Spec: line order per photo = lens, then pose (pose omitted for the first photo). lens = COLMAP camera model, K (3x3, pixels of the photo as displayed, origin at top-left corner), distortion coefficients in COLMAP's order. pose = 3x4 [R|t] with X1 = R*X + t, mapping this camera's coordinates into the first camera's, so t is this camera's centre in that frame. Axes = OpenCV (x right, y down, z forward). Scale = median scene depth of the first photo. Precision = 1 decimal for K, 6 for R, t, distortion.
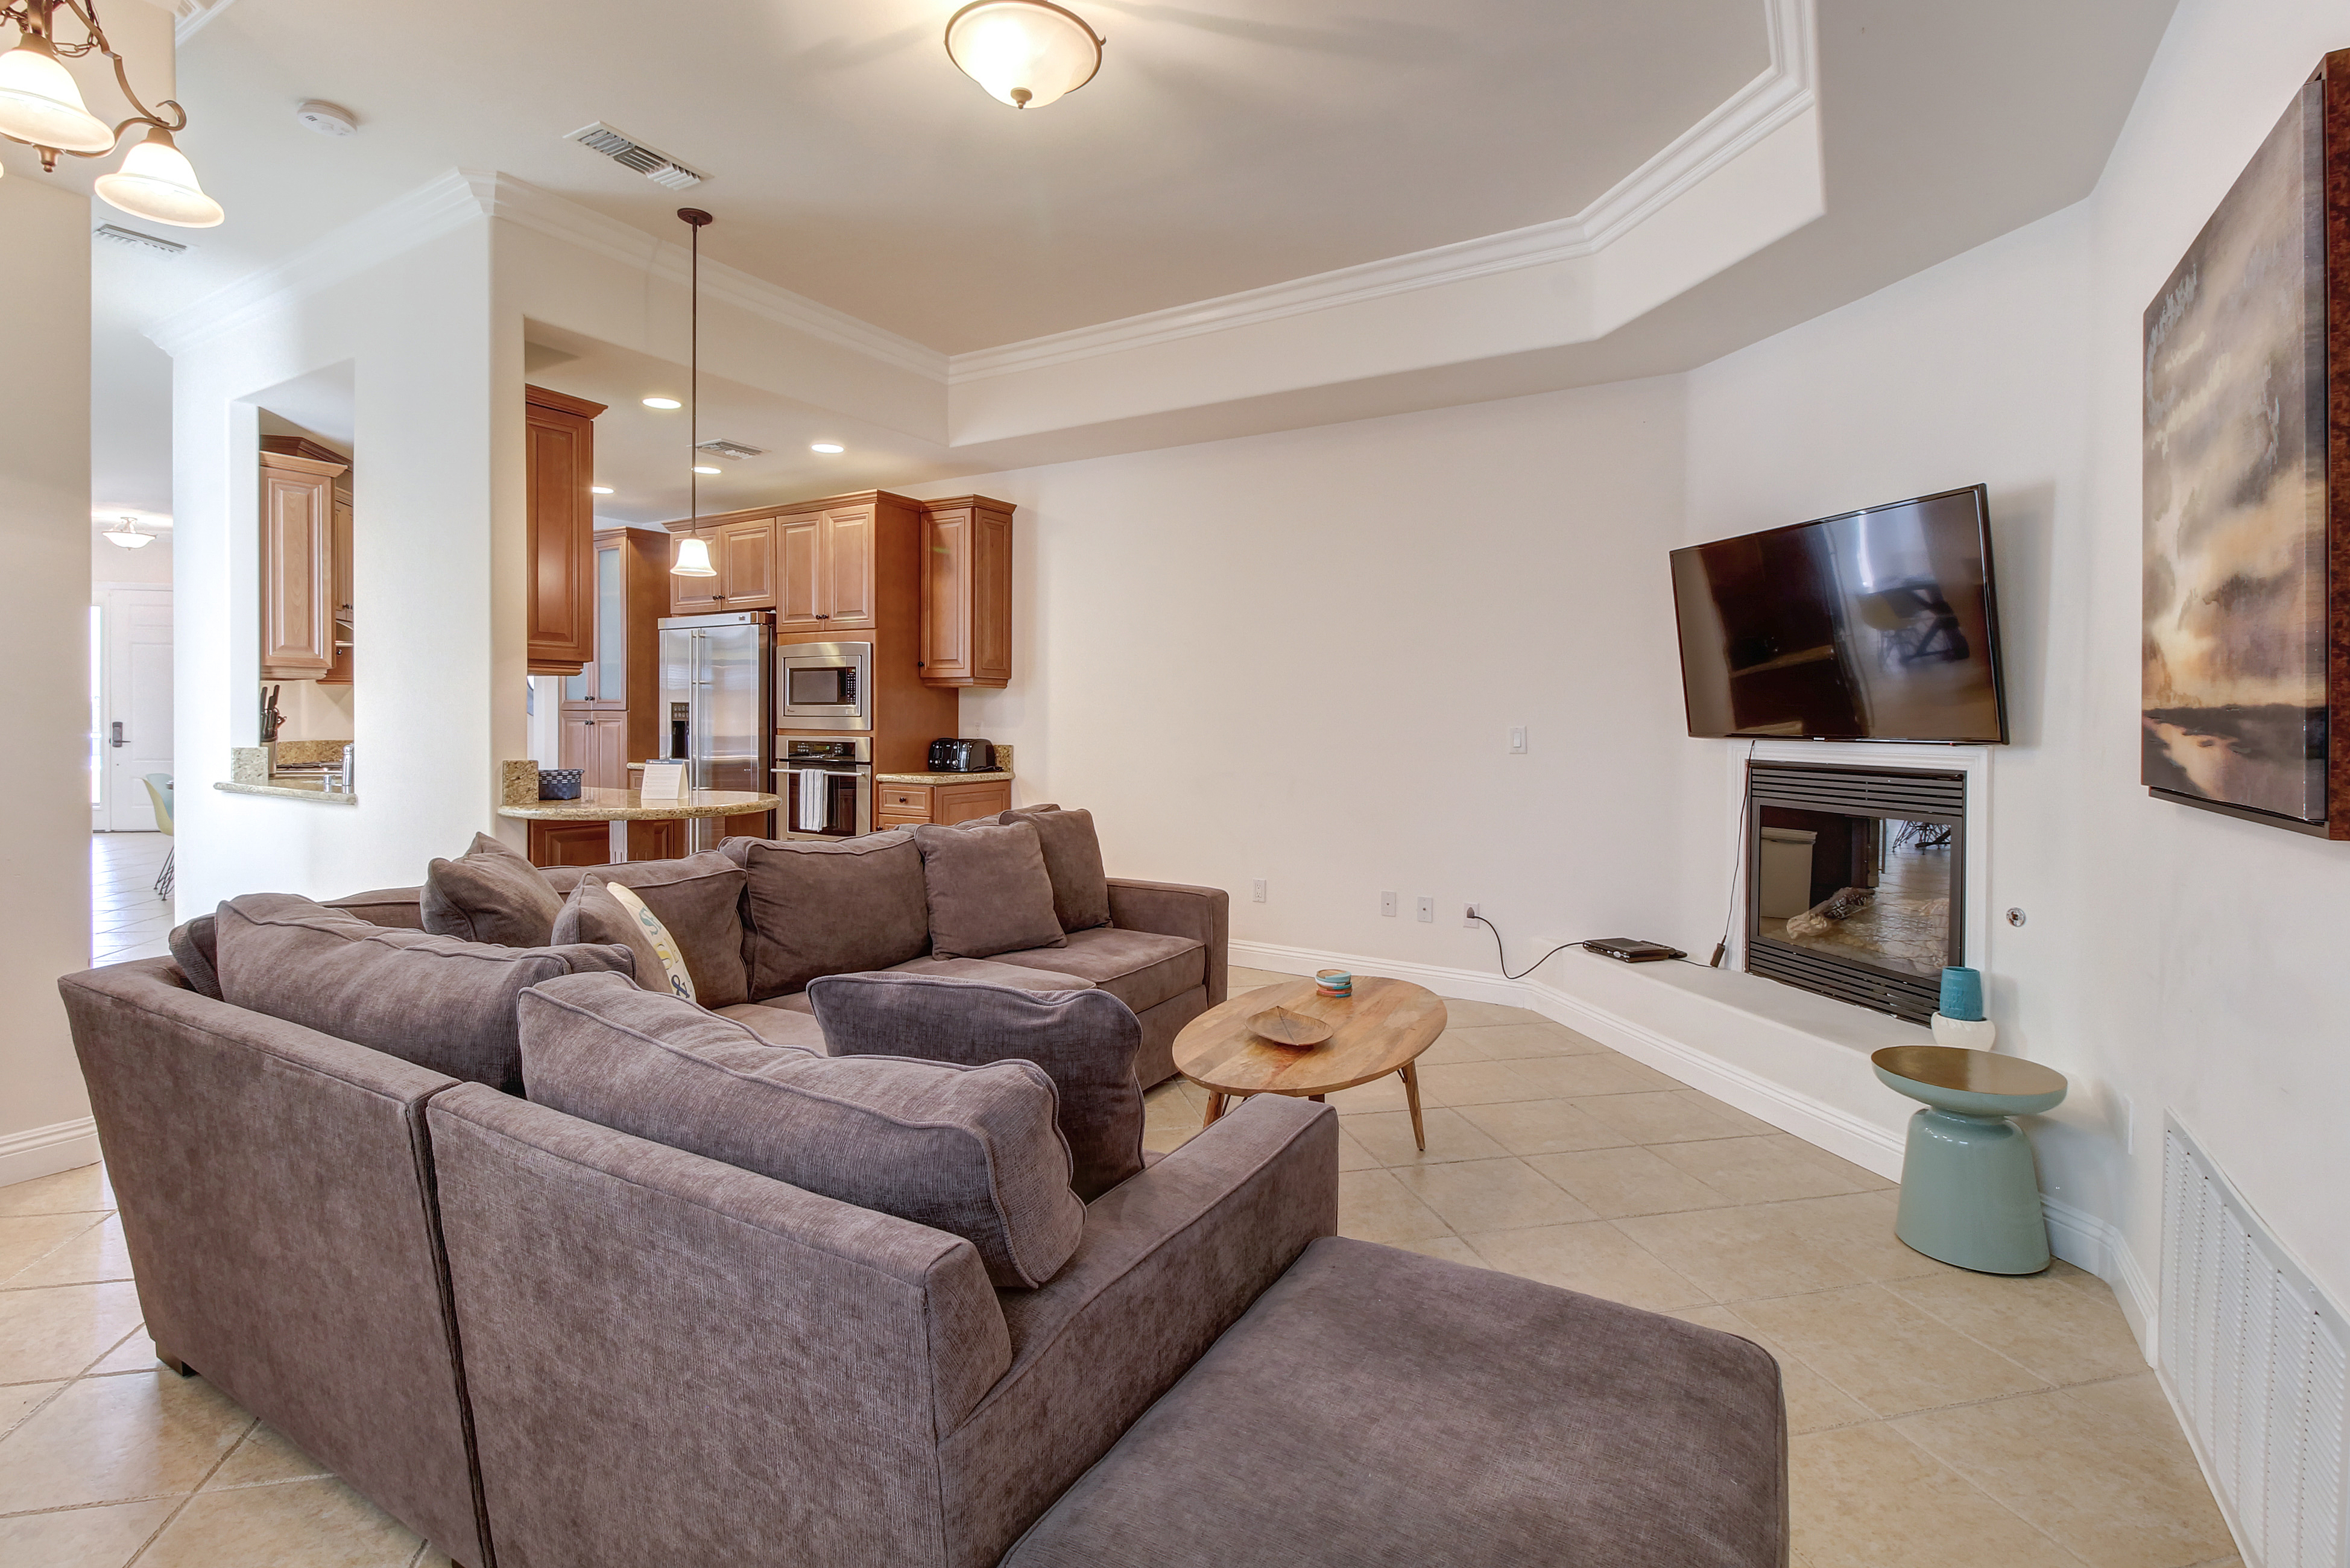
lens RADIAL K [[1103.4, 0, 1149.6], [0, 1103.4, 725.1], [0, 0, 1]] dist [0.015513, -0.011350]
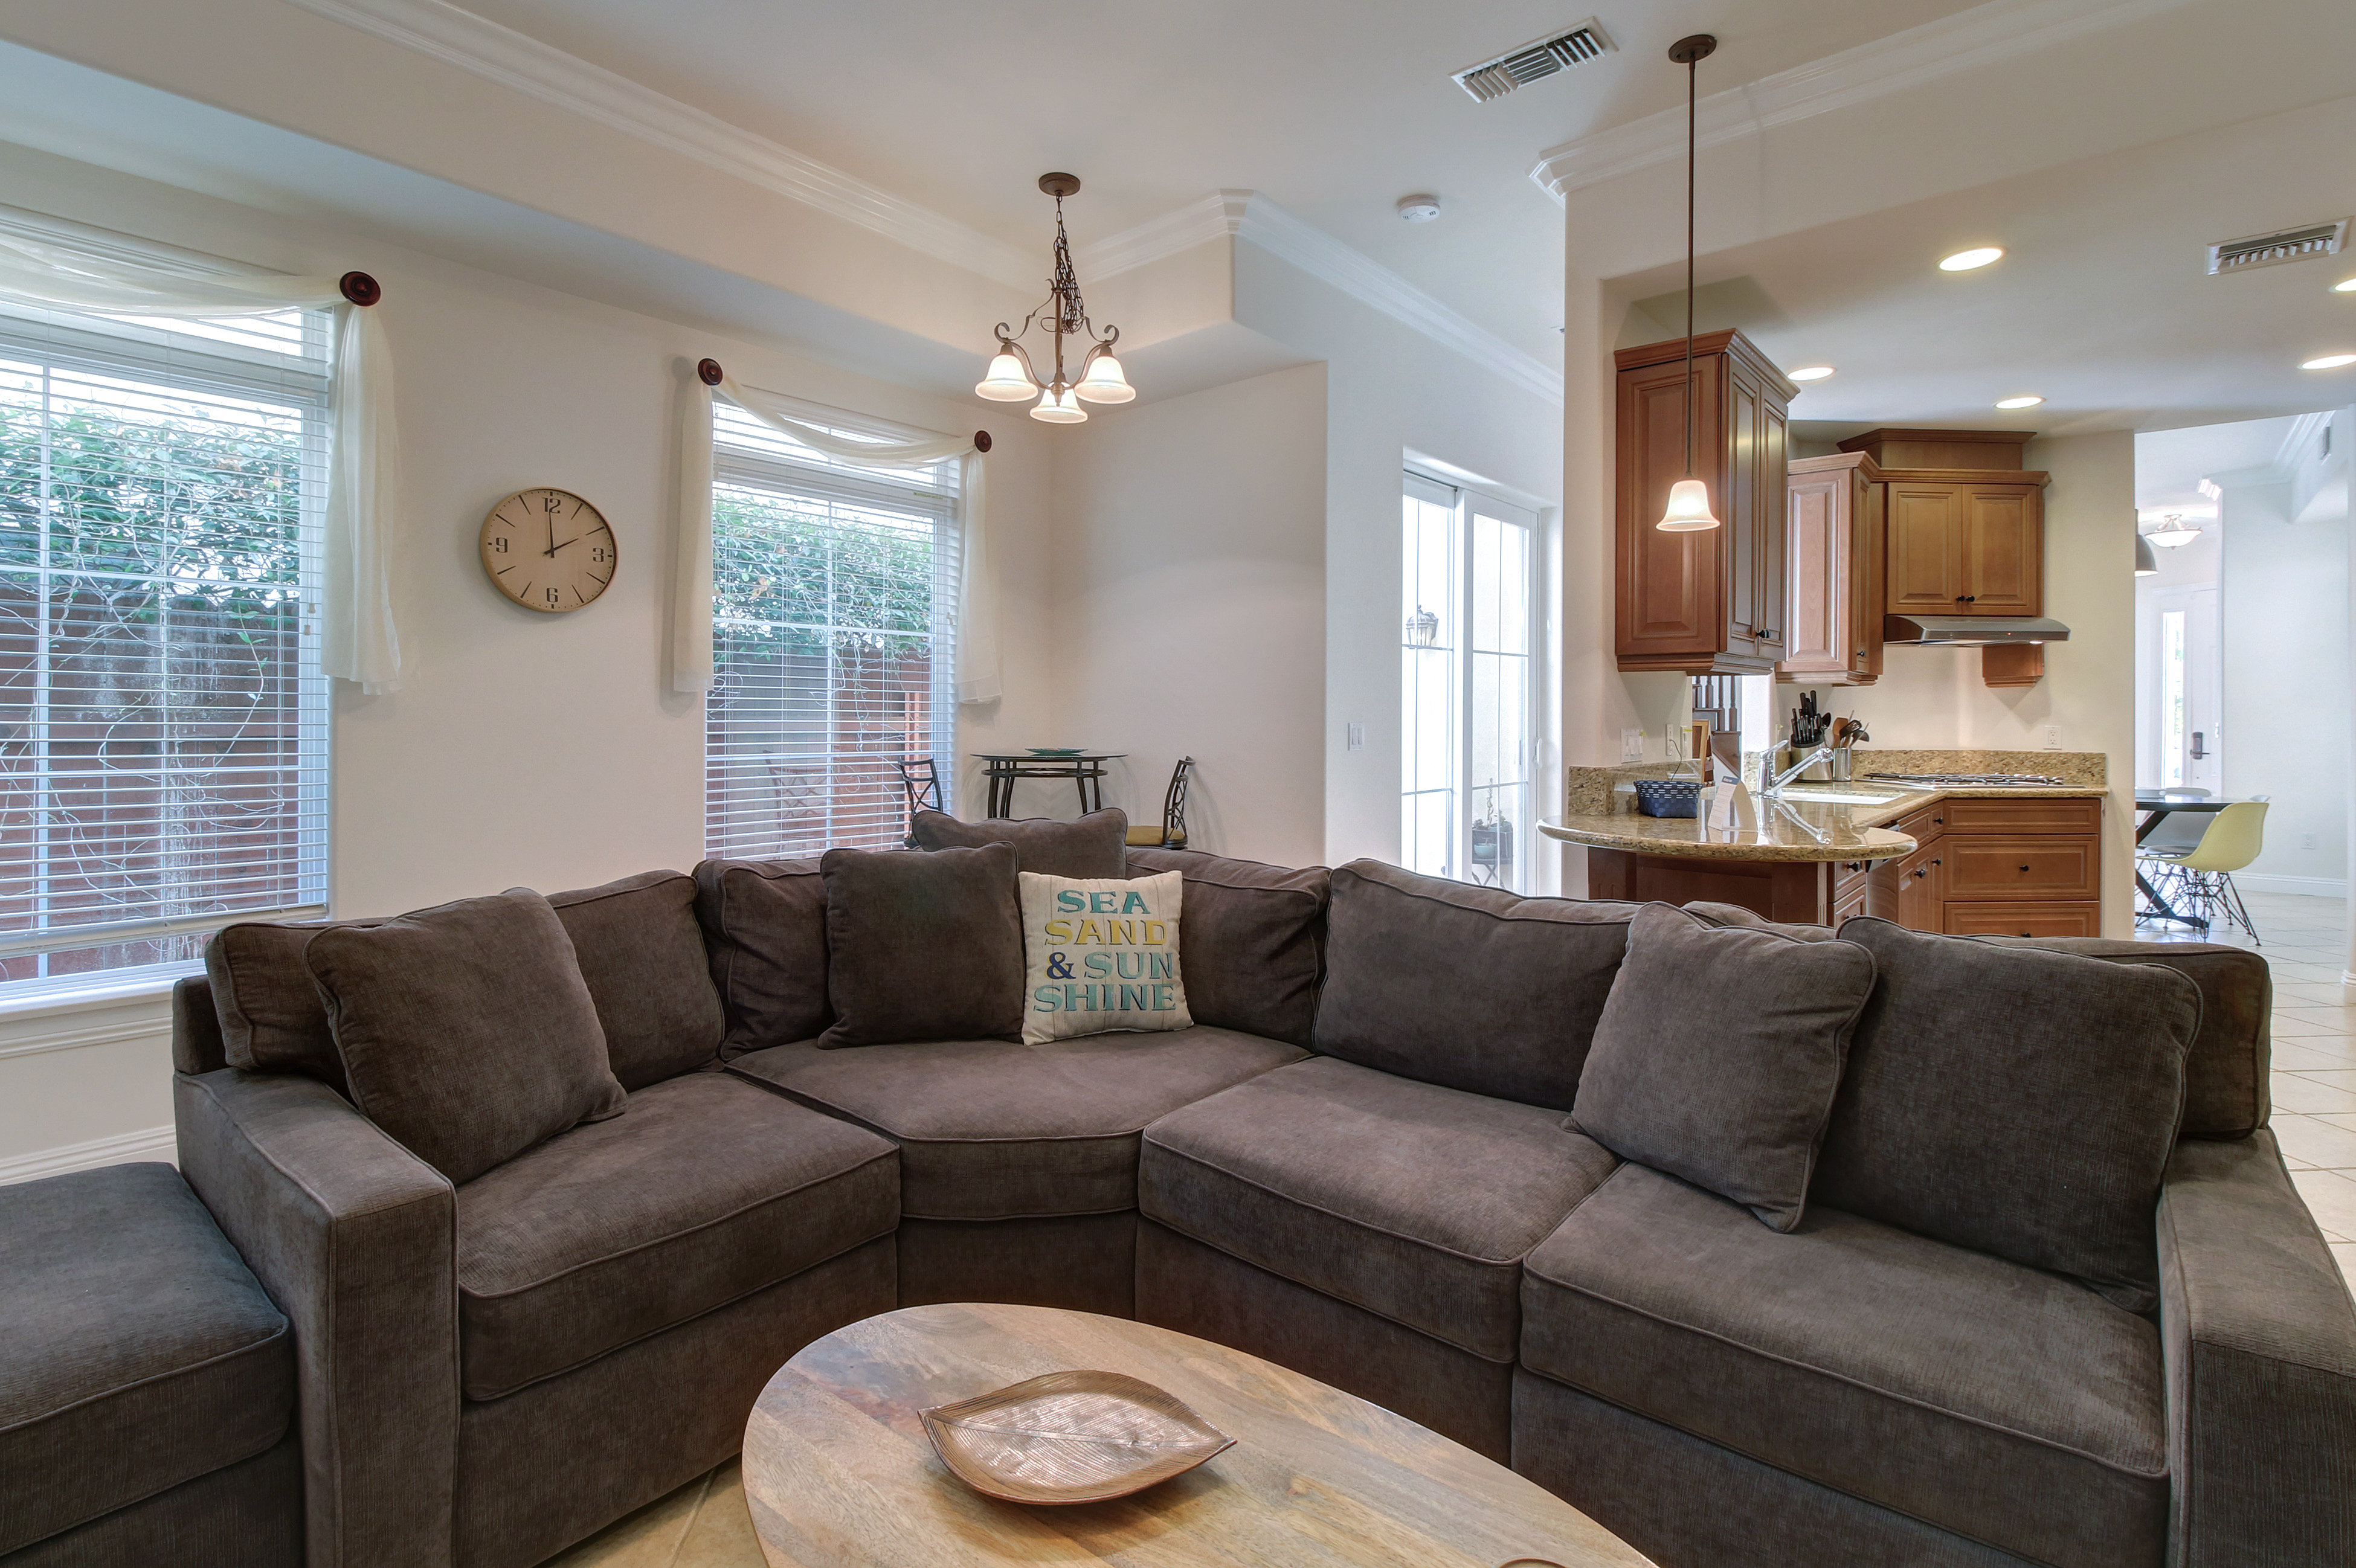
lens RADIAL K [[1112.3, 0, 1170.1], [0, 1112.3, 708.0], [0, 0, 1]] dist [0.018042, -0.011383]
pose [[-0.159709, -0.010100, -0.987112, 0.387308], [-0.017215, 0.999824, -0.007445, -0.003644], [0.987014, 0.015804, -0.159855, 0.778776]]
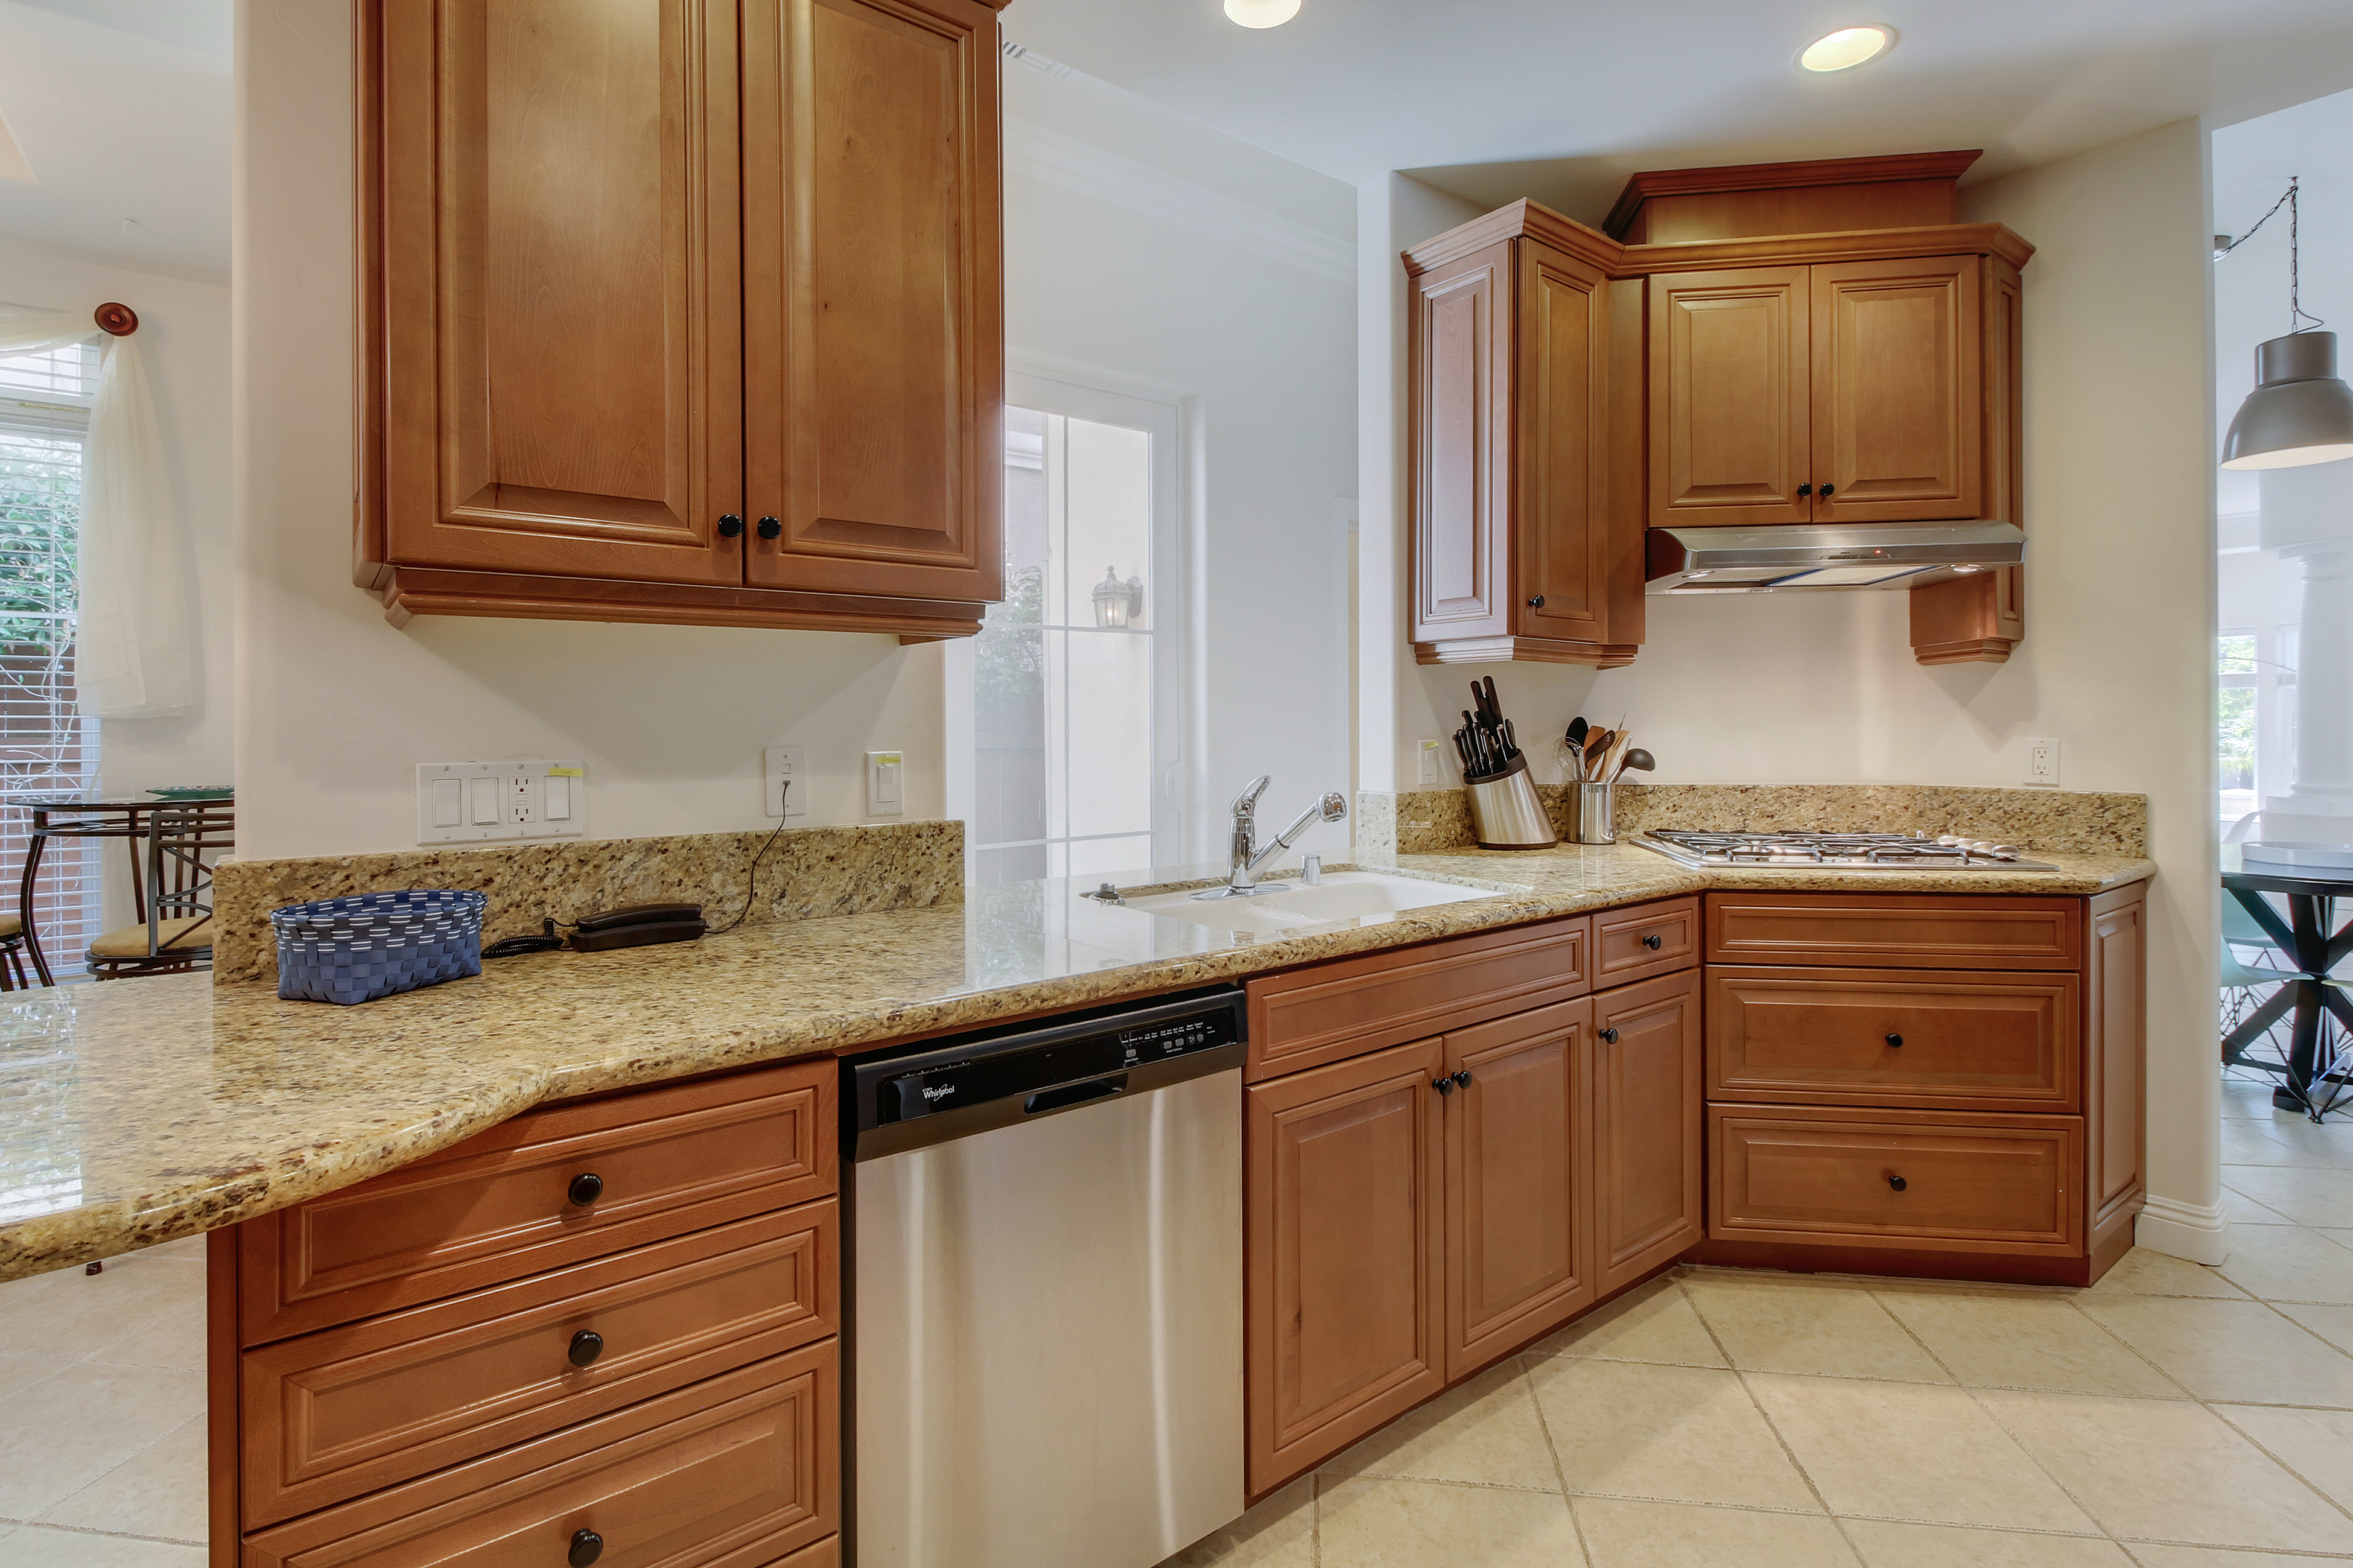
lens RADIAL K [[1104.7, 0, 1151.0], [0, 1104.7, 725.0], [0, 0, 1]] dist [0.015513, -0.011350]
pose [[-0.366543, -0.001374, -0.930400, -0.306783], [-0.007115, 0.999974, 0.001326, -0.015973], [0.930374, 0.007105, -0.366543, 1.370673]]
